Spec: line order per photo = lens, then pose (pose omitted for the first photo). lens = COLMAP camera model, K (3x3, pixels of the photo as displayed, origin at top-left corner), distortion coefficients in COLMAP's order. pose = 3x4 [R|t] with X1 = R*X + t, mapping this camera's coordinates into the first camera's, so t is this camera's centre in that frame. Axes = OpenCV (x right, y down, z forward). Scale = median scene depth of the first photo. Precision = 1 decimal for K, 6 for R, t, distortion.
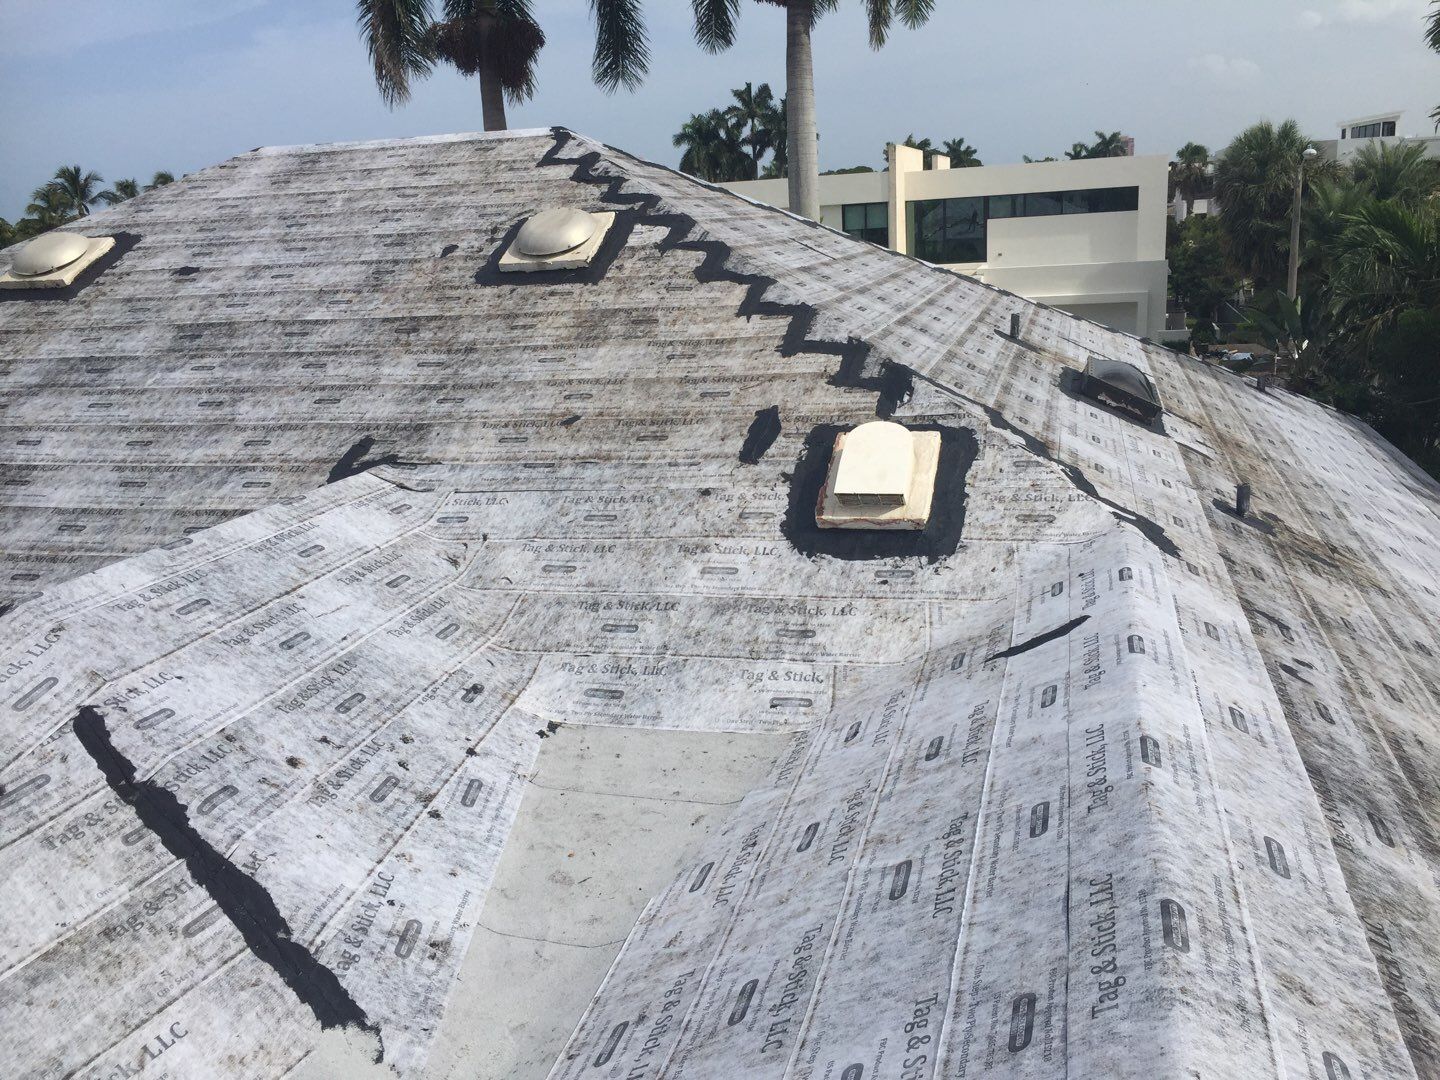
lens RADIAL K [[1261.9, 0, 723.5], [0, 1261.9, 512.3], [0, 0, 1]] dist [0.101503, -0.109986]
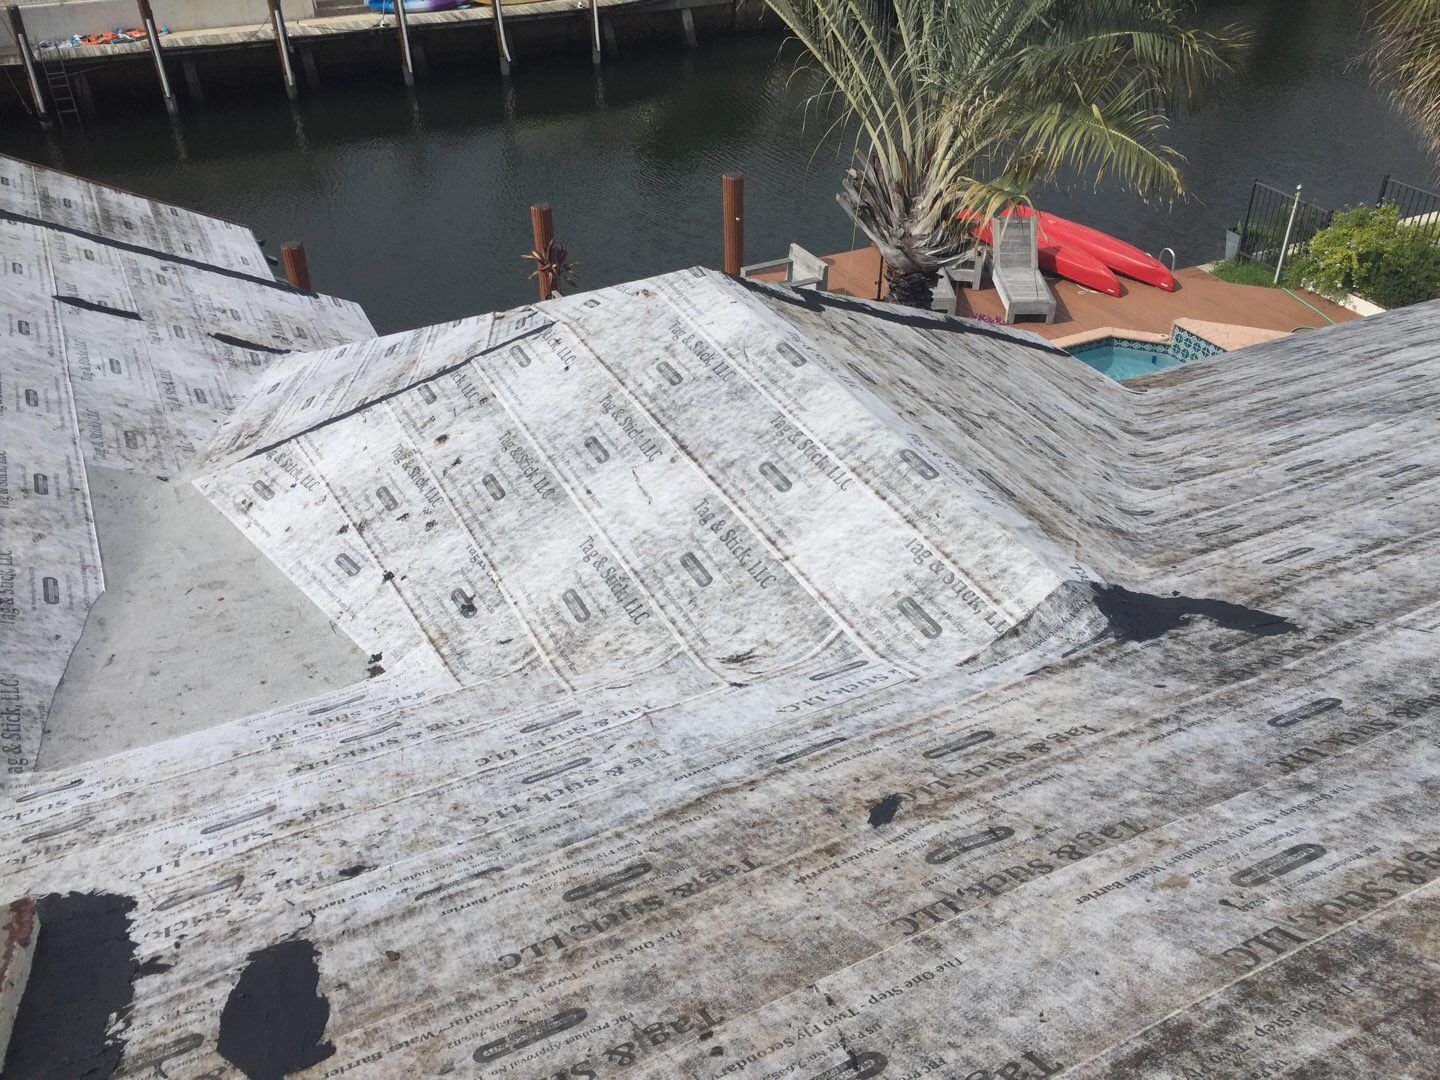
lens RADIAL K [[1230.4, 0, 708.1], [0, 1230.4, 544.5], [0, 0, 1]] dist [0.090659, -0.135077]
pose [[-0.746881, 0.426143, -0.510461, 0.071861], [-0.115422, 0.672925, 0.730650, -0.463263], [0.654864, 0.604627, -0.453409, 1.383287]]
